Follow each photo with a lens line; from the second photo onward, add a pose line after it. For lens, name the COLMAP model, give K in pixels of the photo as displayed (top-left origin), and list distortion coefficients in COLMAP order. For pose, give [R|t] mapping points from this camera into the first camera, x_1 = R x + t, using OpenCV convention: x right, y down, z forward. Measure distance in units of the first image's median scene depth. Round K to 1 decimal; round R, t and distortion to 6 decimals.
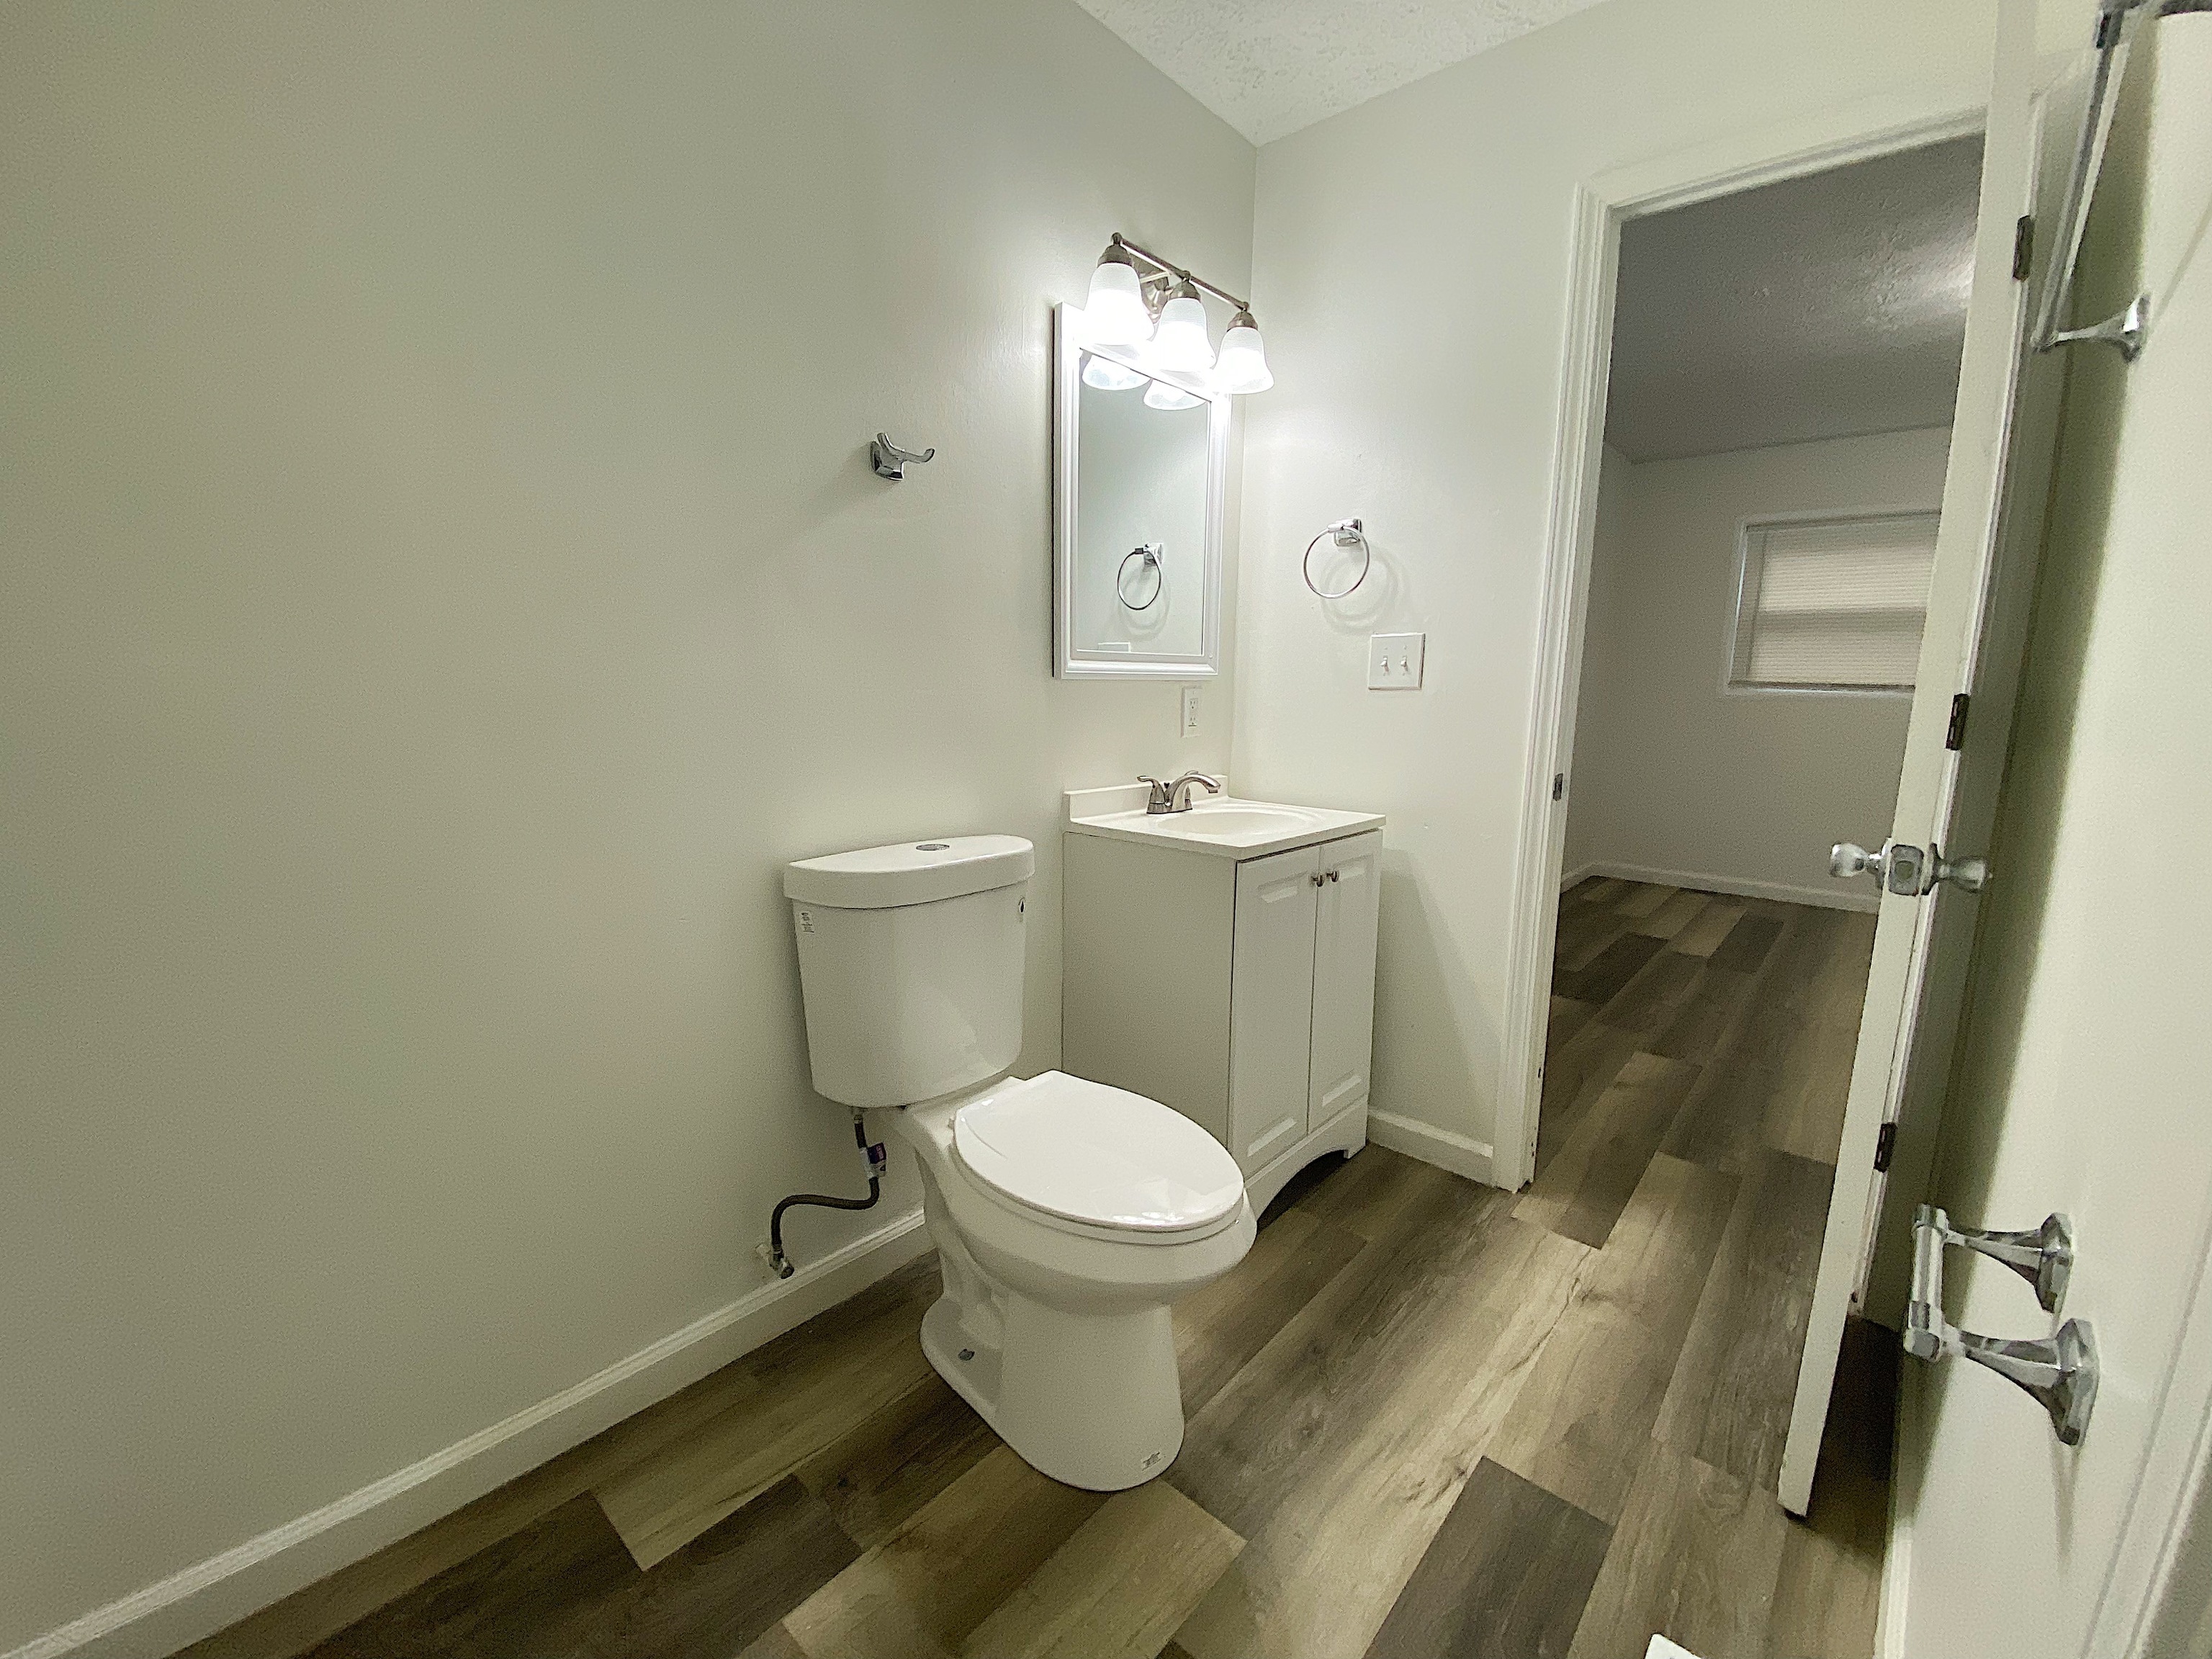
lens RADIAL K [[899.9, 0, 1109.6], [0, 899.9, 841.6], [0, 0, 1]] dist [0.001569, 0.000063]
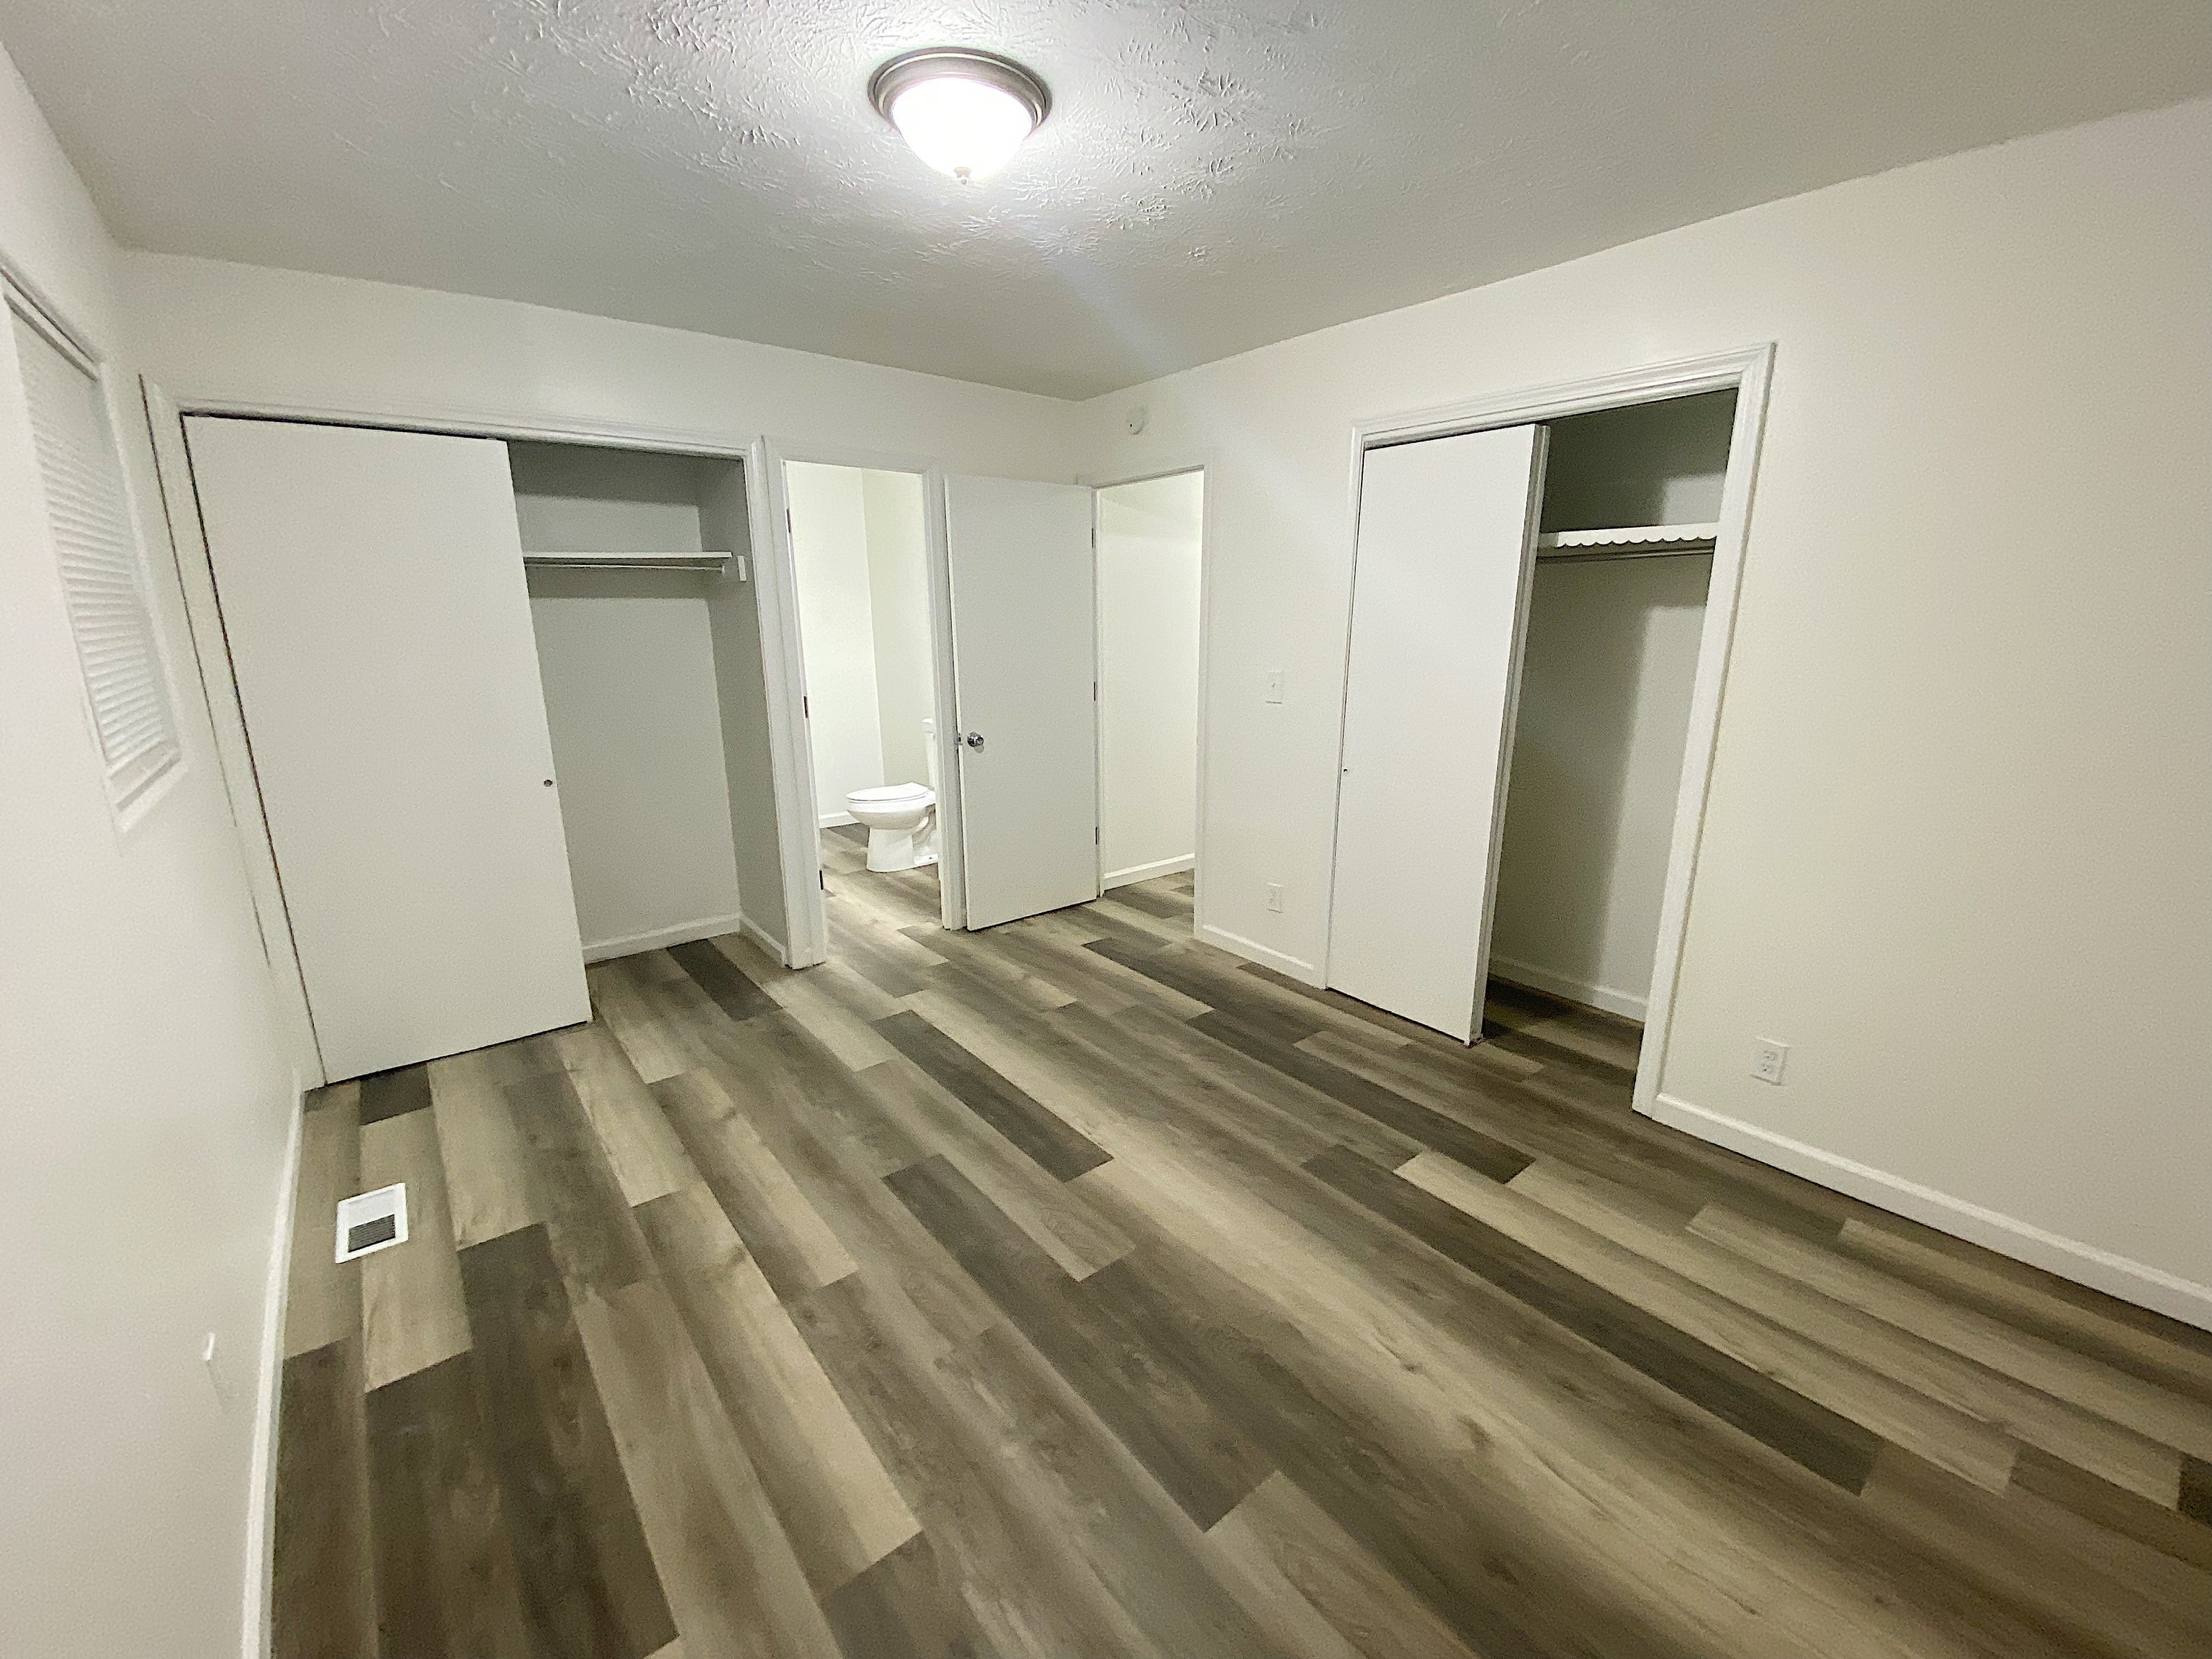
lens RADIAL K [[899.9, 0, 1106.9], [0, 899.9, 828.1], [0, 0, 1]] dist [0.001569, 0.000063]
pose [[-0.157904, 0.220942, -0.962419, 1.684559], [-0.183314, 0.951146, 0.248430, -0.294627], [0.970290, 0.215653, -0.109688, 1.113220]]
